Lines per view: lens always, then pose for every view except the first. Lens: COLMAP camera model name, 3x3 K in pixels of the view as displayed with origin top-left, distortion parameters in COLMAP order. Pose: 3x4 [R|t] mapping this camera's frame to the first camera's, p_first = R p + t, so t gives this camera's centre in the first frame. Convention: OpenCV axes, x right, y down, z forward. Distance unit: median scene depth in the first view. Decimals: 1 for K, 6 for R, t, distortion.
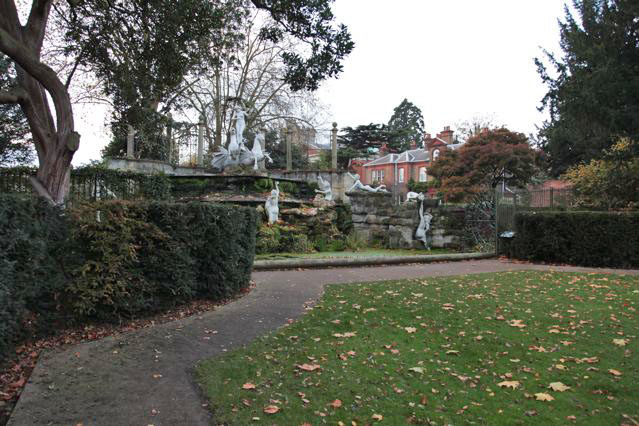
lens RADIAL K [[441.3, 0, 316.8], [0, 441.3, 212.0], [0, 0, 1]] dist [-0.088376, 0.022572]
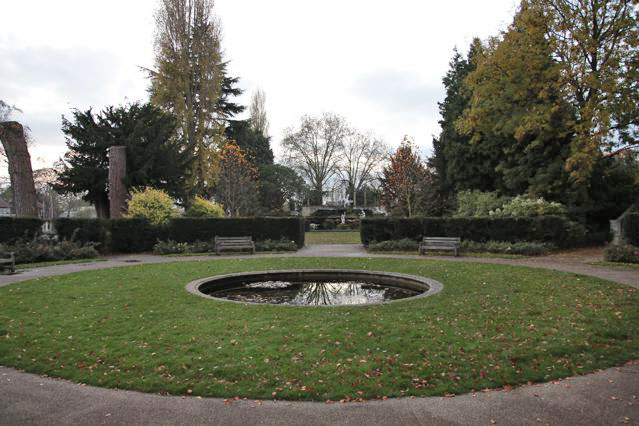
lens RADIAL K [[441.3, 0, 318.8], [0, 441.3, 217.5], [0, 0, 1]] dist [-0.088376, 0.022572]
pose [[0.867234, -0.023528, -0.497344, 1.299626], [0.019369, 0.999721, -0.013519, 0.014114], [0.497523, 0.002091, 0.867448, -1.863761]]
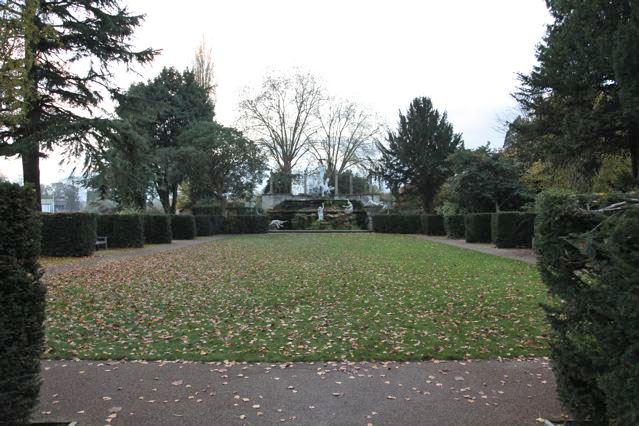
lens RADIAL K [[441.3, 0, 321.0], [0, 441.3, 212.5], [0, 0, 1]] dist [-0.088376, 0.022572]
pose [[0.898379, -0.021277, -0.438705, 0.837457], [0.017460, 0.999766, -0.012734, 0.010103], [0.438873, 0.003780, 0.898541, -0.997435]]
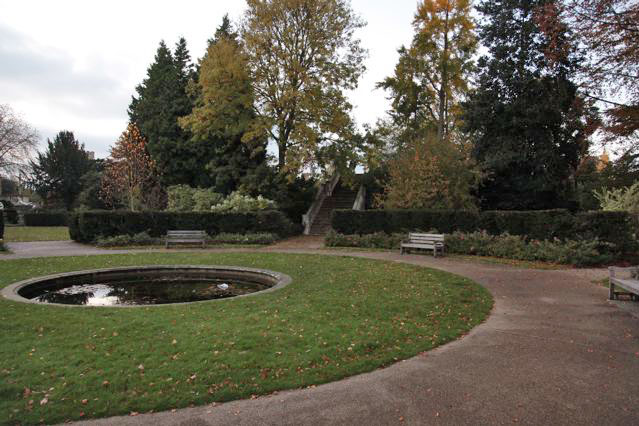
lens RADIAL K [[441.3, 0, 323.6], [0, 441.3, 211.4], [0, 0, 1]] dist [-0.088376, 0.022572]
pose [[0.956125, -0.012055, 0.292711, 1.102362], [0.012538, 0.999921, 0.000227, 0.011042], [-0.292691, 0.003453, 0.956201, -1.917735]]
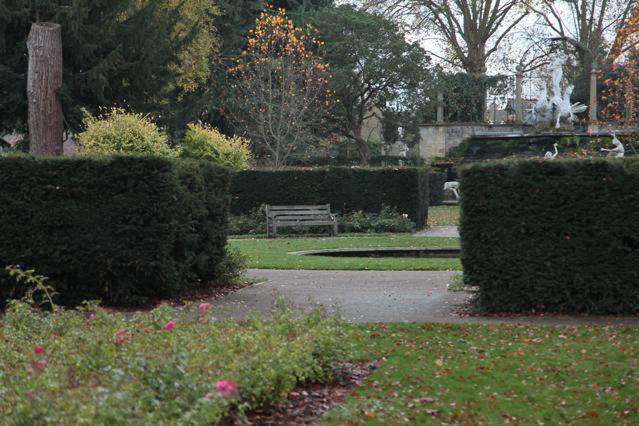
lens RADIAL K [[1832.3, 0, 319.7], [0, 1832.3, 211.0], [0, 0, 1]] dist [0.709506, 0.000000]
pose [[0.818395, -0.012402, -0.574522, 1.845853], [0.024951, 0.999591, 0.013963, 0.016765], [0.574114, -0.025762, 0.818370, -2.749779]]
